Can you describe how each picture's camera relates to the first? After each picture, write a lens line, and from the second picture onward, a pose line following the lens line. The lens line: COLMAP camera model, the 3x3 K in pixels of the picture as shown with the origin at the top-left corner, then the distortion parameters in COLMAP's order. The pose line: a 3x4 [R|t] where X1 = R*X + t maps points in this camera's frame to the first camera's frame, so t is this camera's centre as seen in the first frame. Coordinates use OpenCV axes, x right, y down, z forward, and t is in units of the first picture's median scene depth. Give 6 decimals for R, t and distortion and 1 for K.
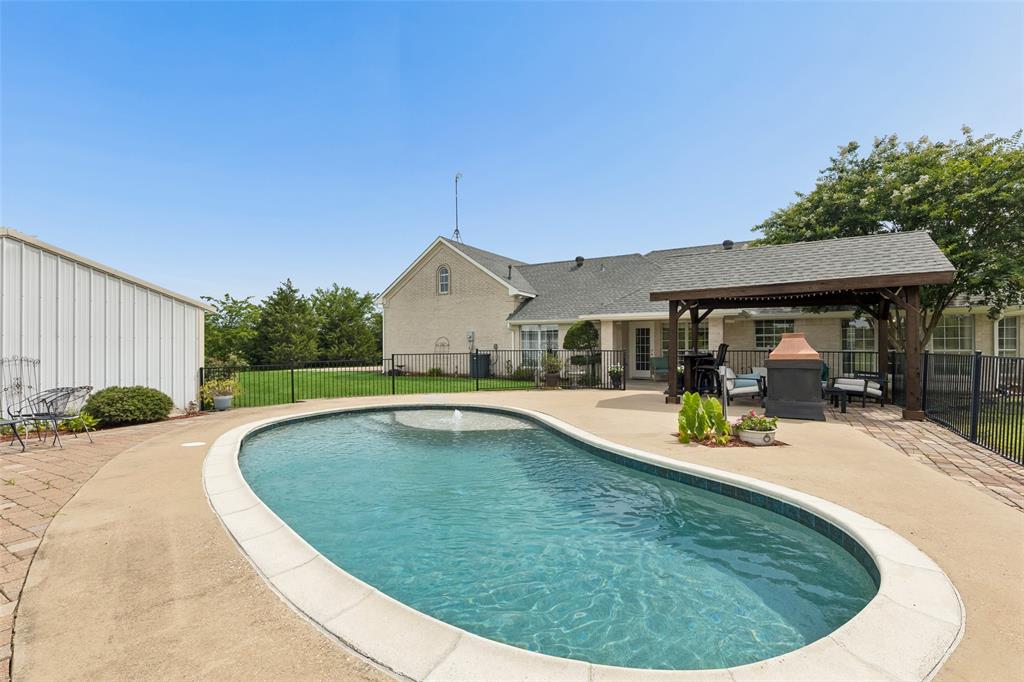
lens RADIAL K [[471.2, 0, 512.8], [0, 471.2, 328.0], [0, 0, 1]] dist [0.000106, 0.000050]
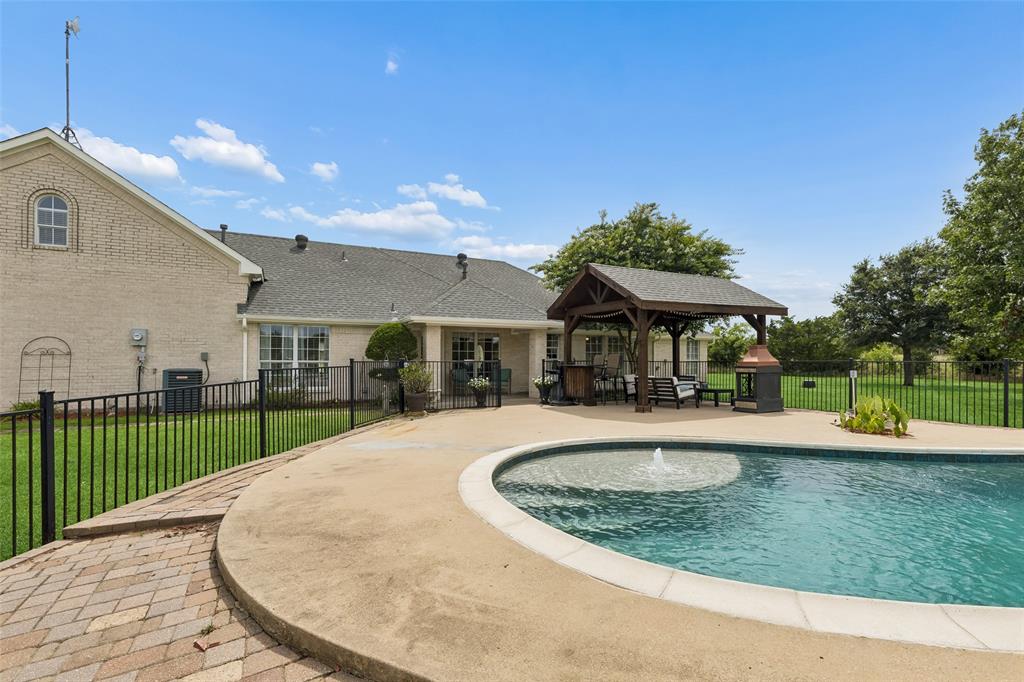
lens RADIAL K [[472.3, 0, 510.7], [0, 472.3, 348.5], [0, 0, 1]] dist [-0.003015, -0.000716]
pose [[0.529083, 0.025070, 0.848199, -0.342259], [-0.031653, 0.999451, -0.009796, 0.023716], [-0.847979, -0.021665, 0.529586, 0.374283]]
